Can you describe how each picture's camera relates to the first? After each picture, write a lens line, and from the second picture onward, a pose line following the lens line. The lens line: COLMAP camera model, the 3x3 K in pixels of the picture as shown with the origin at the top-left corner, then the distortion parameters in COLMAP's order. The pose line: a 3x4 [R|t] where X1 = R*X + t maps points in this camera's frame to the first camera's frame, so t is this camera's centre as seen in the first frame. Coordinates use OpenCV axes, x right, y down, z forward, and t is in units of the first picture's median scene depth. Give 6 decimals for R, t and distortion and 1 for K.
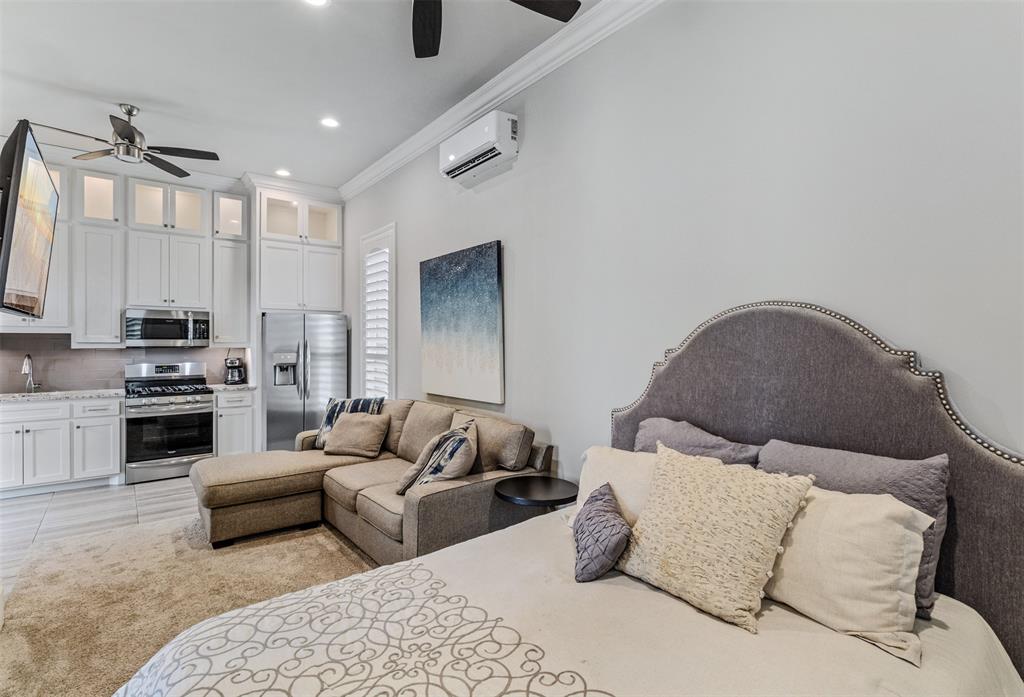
lens RADIAL K [[486.5, 0, 512.1], [0, 486.5, 342.7], [0, 0, 1]] dist [-0.000359, 0.000253]
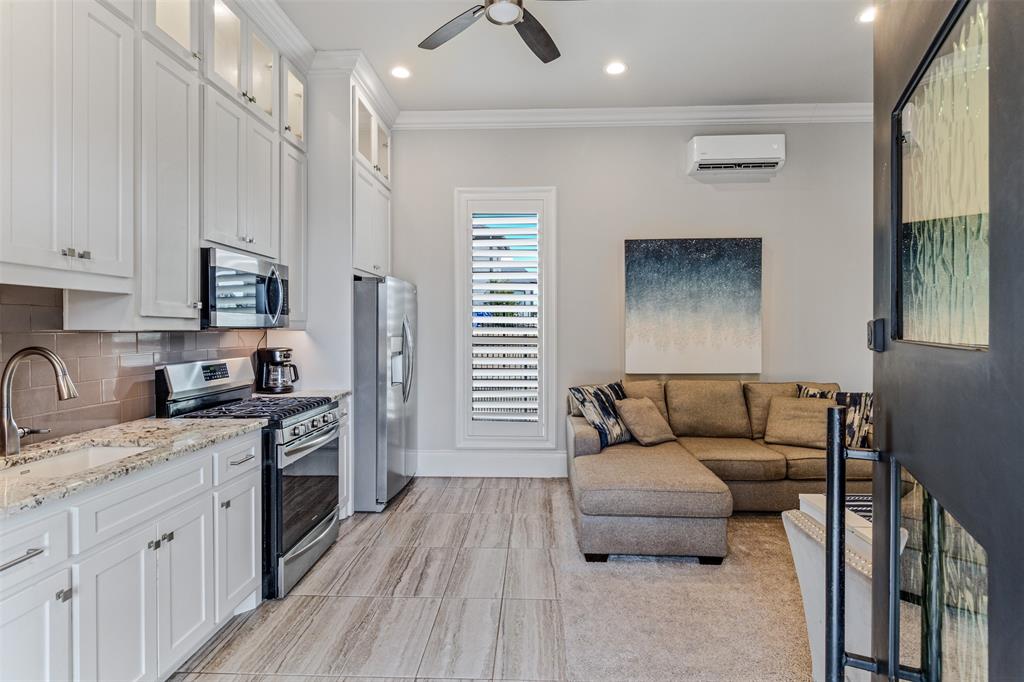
lens RADIAL K [[507.1, 0, 512.0], [0, 507.1, 329.5], [0, 0, 1]] dist [0.002325, -0.000239]
pose [[0.656858, -0.001031, 0.754014, -0.973639], [0.001620, 0.999999, -0.000044, 0.011651], [-0.754013, 0.001250, 0.656859, 0.448496]]
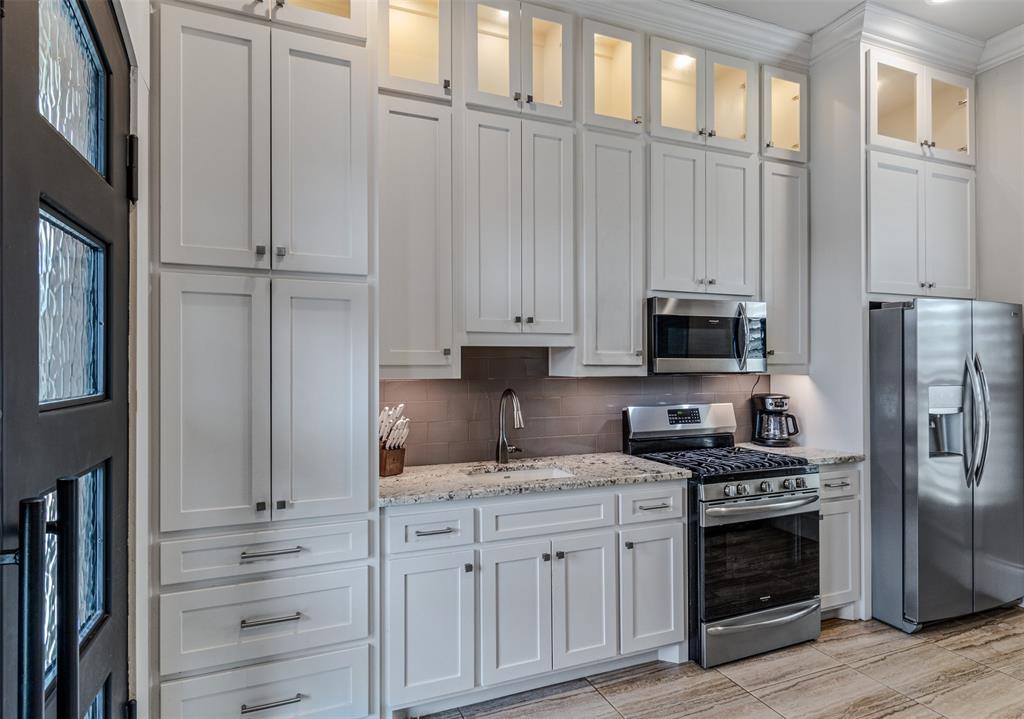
lens RADIAL K [[546.7, 0, 509.8], [0, 546.7, 364.6], [0, 0, 1]] dist [-0.001859, -0.000091]
pose [[0.957549, -0.005608, -0.288215, -0.772233], [0.003952, 0.999972, -0.006328, 0.002697], [0.288242, 0.004920, 0.957545, 0.420826]]
